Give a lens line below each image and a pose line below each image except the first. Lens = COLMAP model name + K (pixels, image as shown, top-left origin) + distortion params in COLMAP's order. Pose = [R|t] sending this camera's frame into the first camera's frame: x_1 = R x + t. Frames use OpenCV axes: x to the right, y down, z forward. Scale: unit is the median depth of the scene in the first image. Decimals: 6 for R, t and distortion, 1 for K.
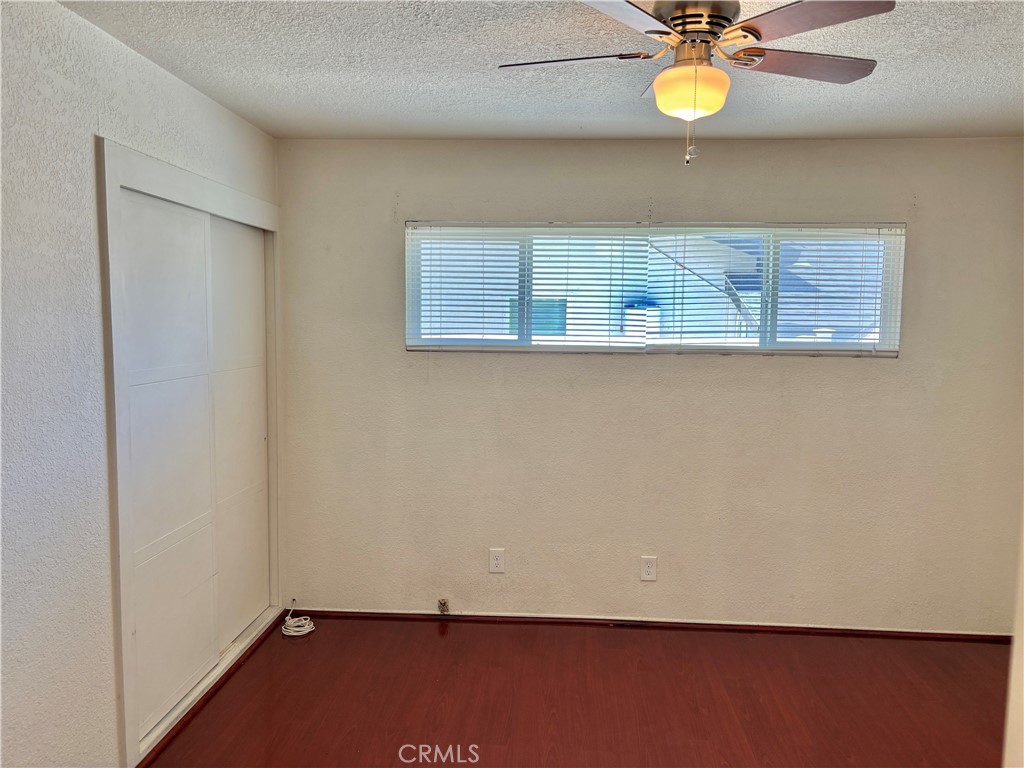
lens RADIAL K [[751.0, 0, 512.0], [0, 751.0, 384.0], [0, 0, 1]] dist [0.005871, -0.002205]
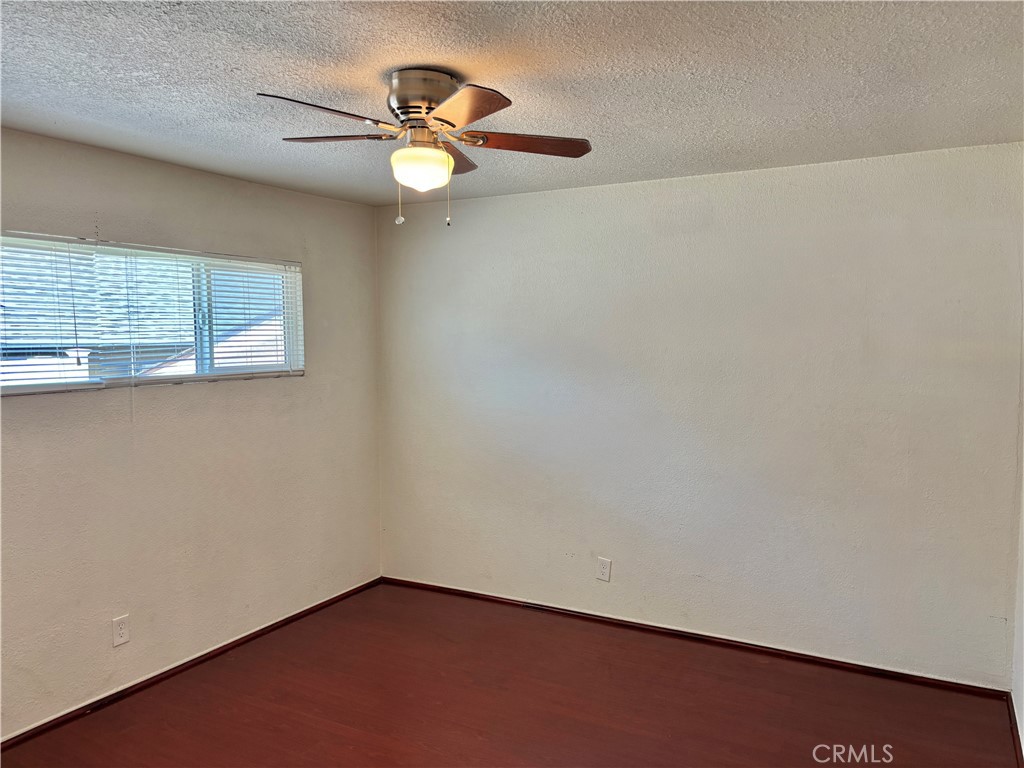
lens RADIAL K [[751.0, 0, 512.0], [0, 751.0, 384.0], [0, 0, 1]] dist [0.005871, -0.002205]
pose [[0.427451, -0.071988, 0.901168, -0.414788], [0.078755, 0.996000, 0.042208, -0.045992], [-0.900602, 0.052929, 0.431411, 0.193753]]
